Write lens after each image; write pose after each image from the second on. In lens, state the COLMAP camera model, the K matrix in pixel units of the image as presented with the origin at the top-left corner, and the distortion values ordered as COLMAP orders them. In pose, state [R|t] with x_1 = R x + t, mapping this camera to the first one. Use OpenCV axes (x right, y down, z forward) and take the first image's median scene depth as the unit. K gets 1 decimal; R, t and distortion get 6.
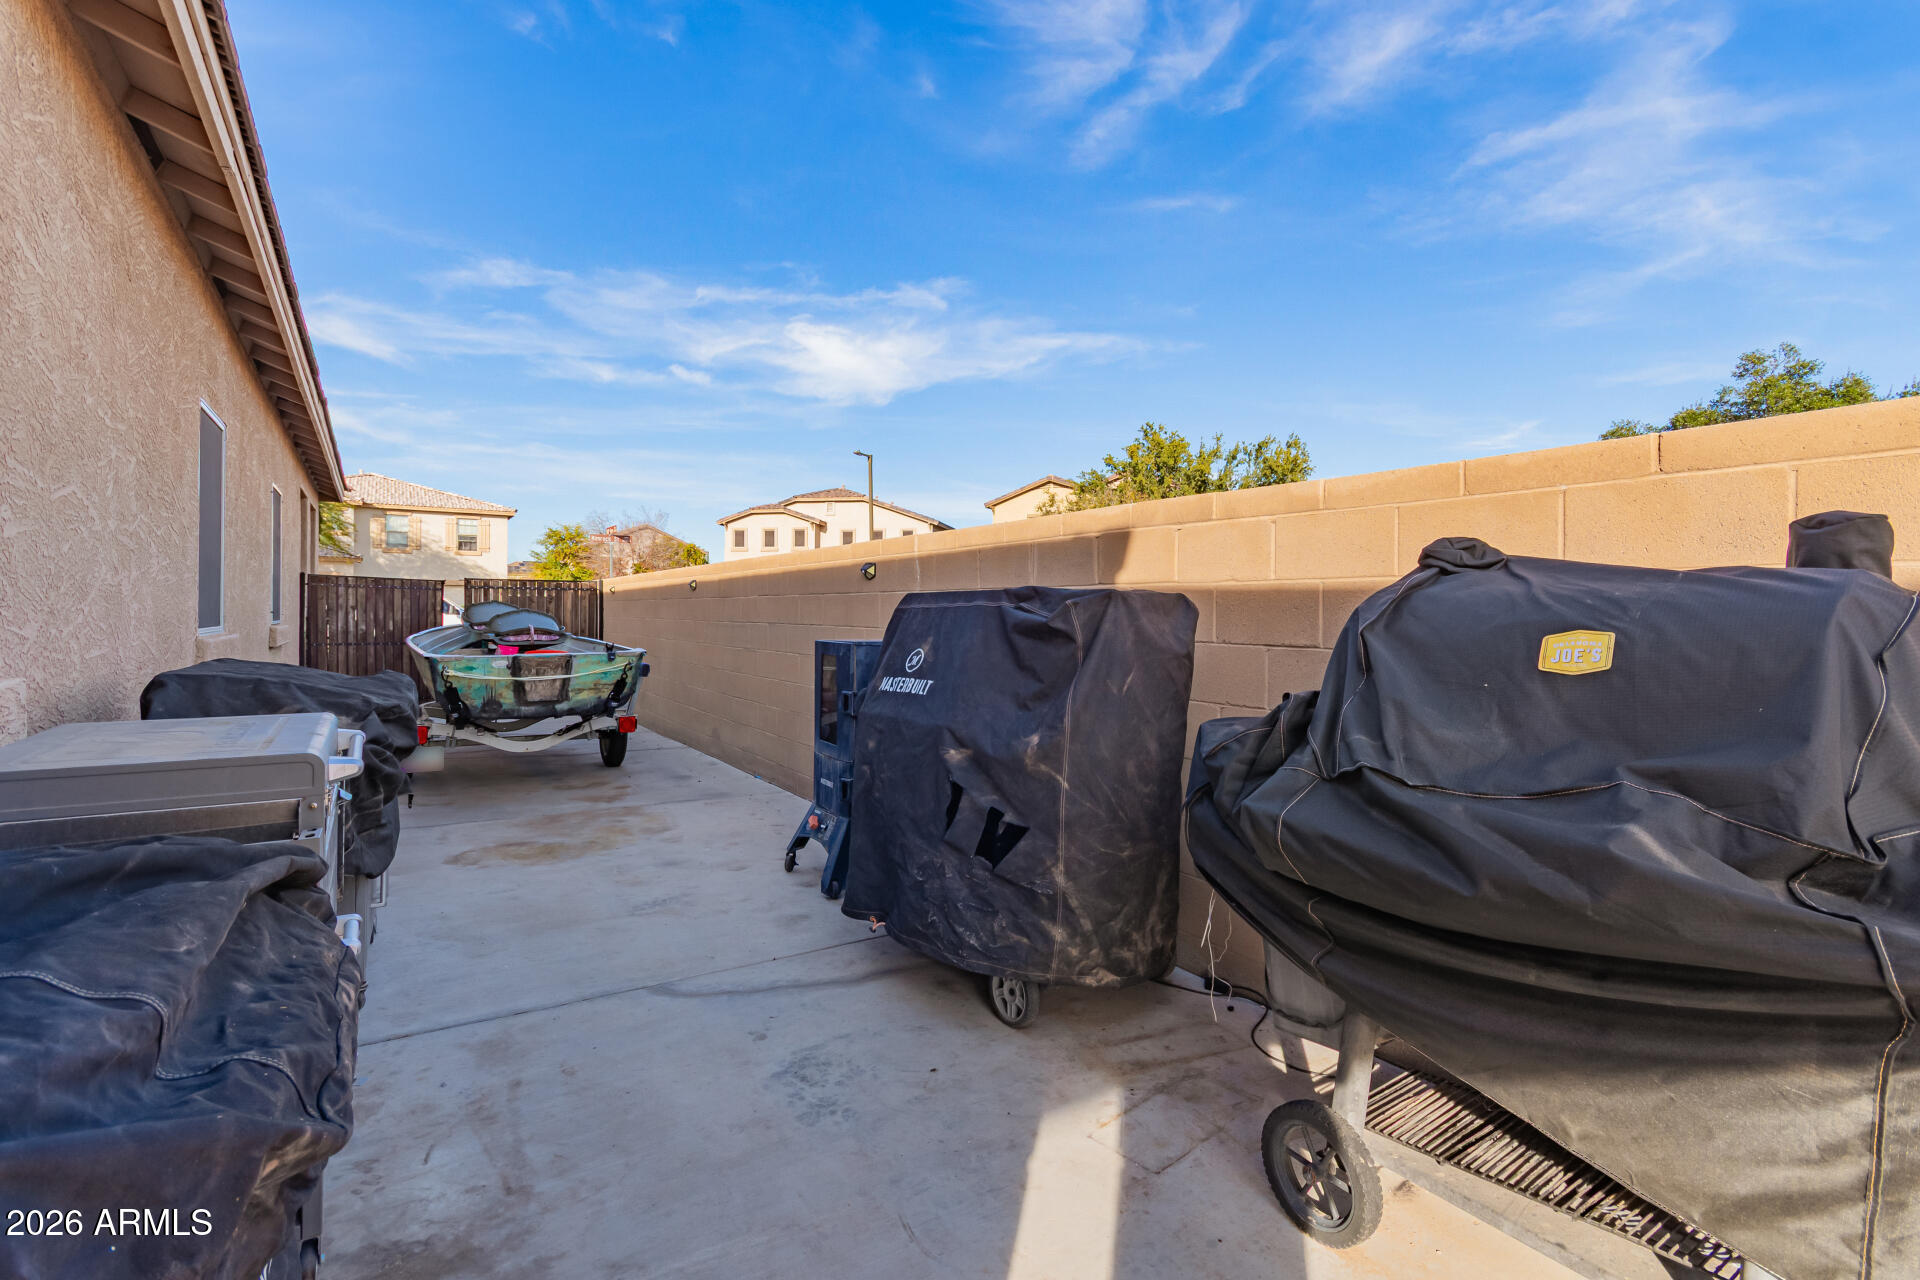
lens RADIAL K [[891.0, 0, 963.9], [0, 891.0, 630.4], [0, 0, 1]] dist [-0.001211, 0.000416]
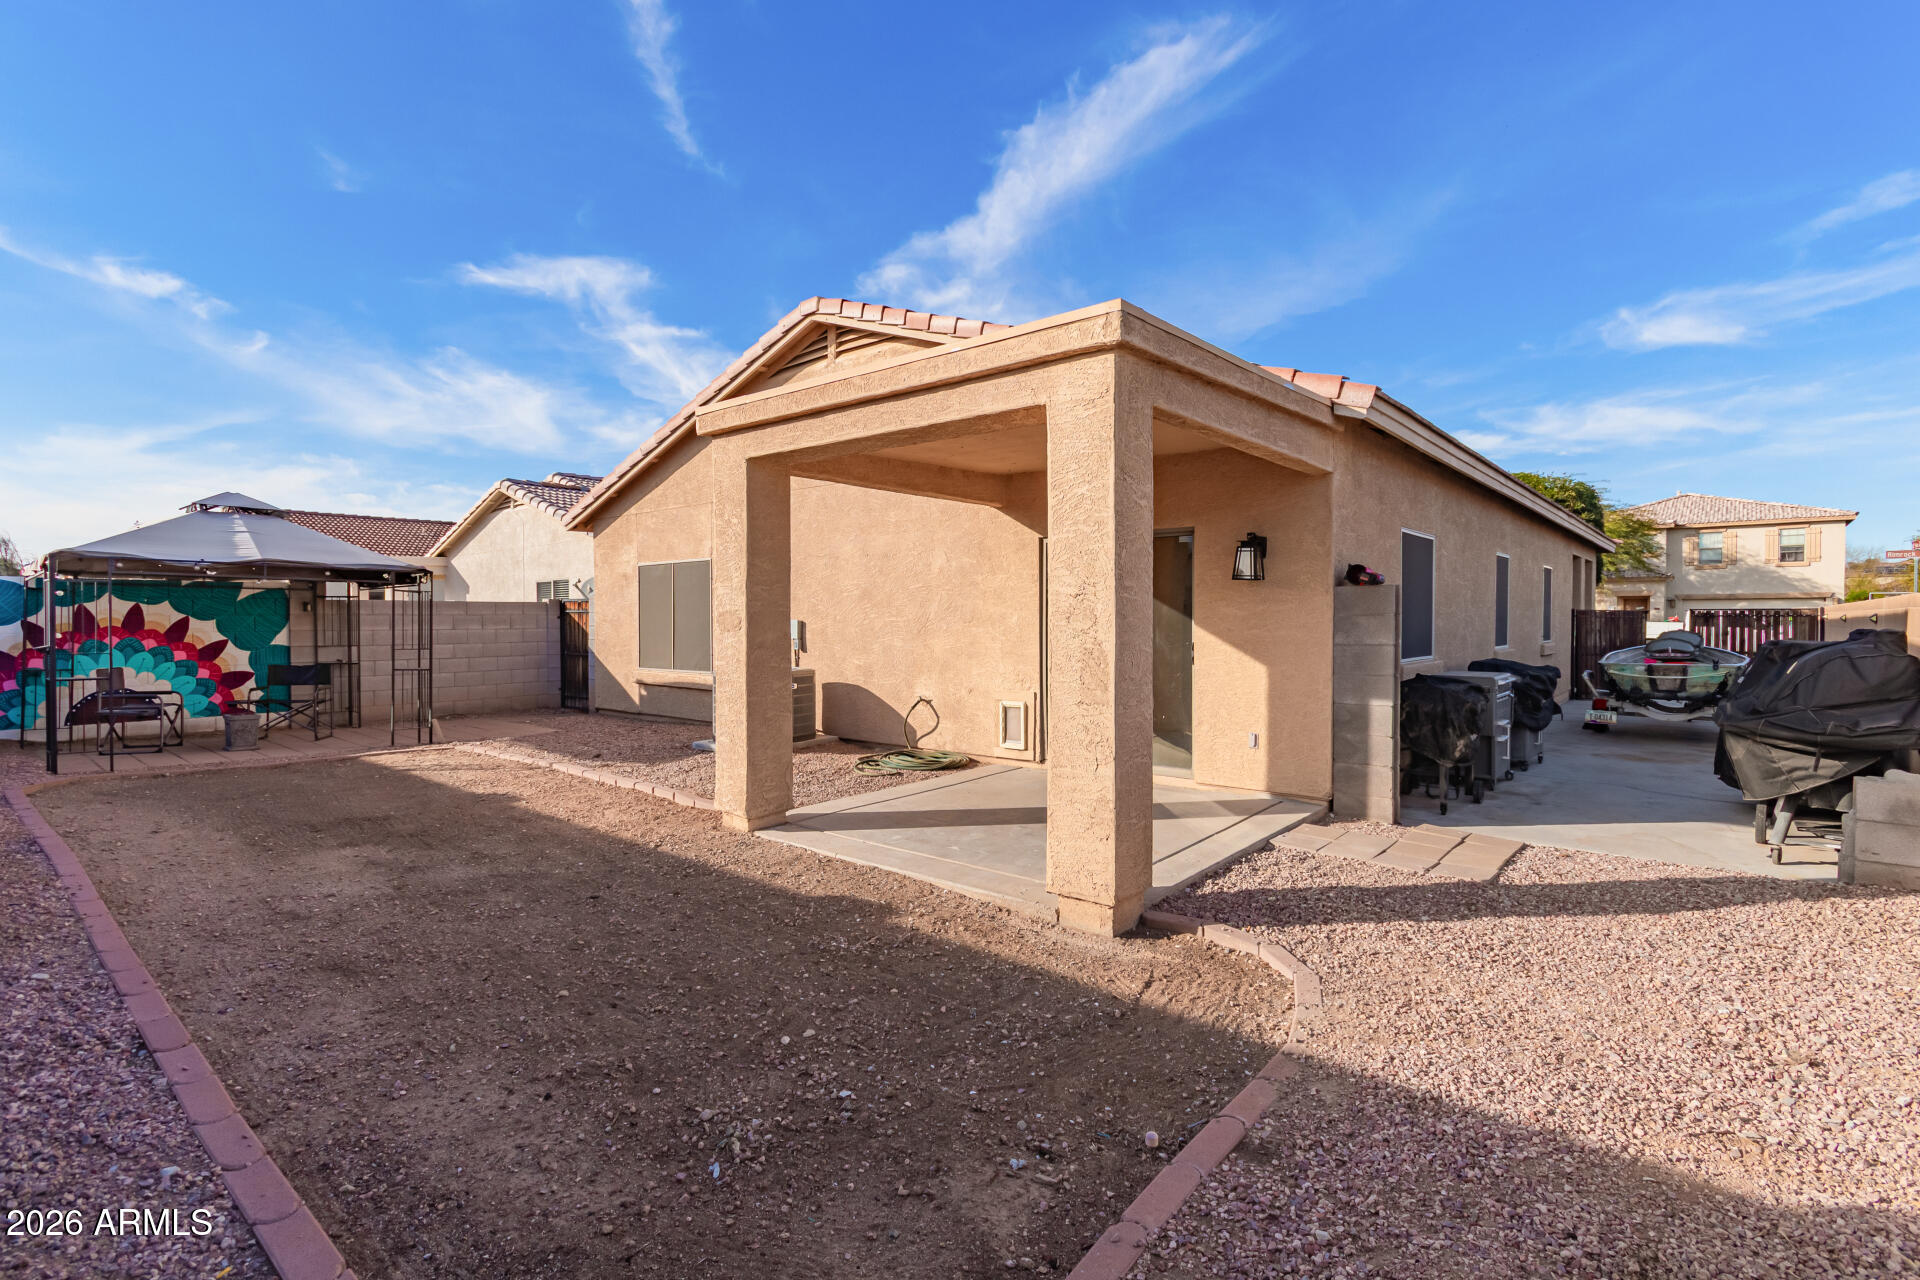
lens RADIAL K [[911.3, 0, 963.9], [0, 911.3, 598.7], [0, 0, 1]] dist [-0.000209, -0.000321]
pose [[0.283508, -0.030118, -0.958497, 0.131440], [-0.014679, 0.999253, -0.035740, -0.002690], [0.958858, 0.024202, 0.282854, -0.129587]]
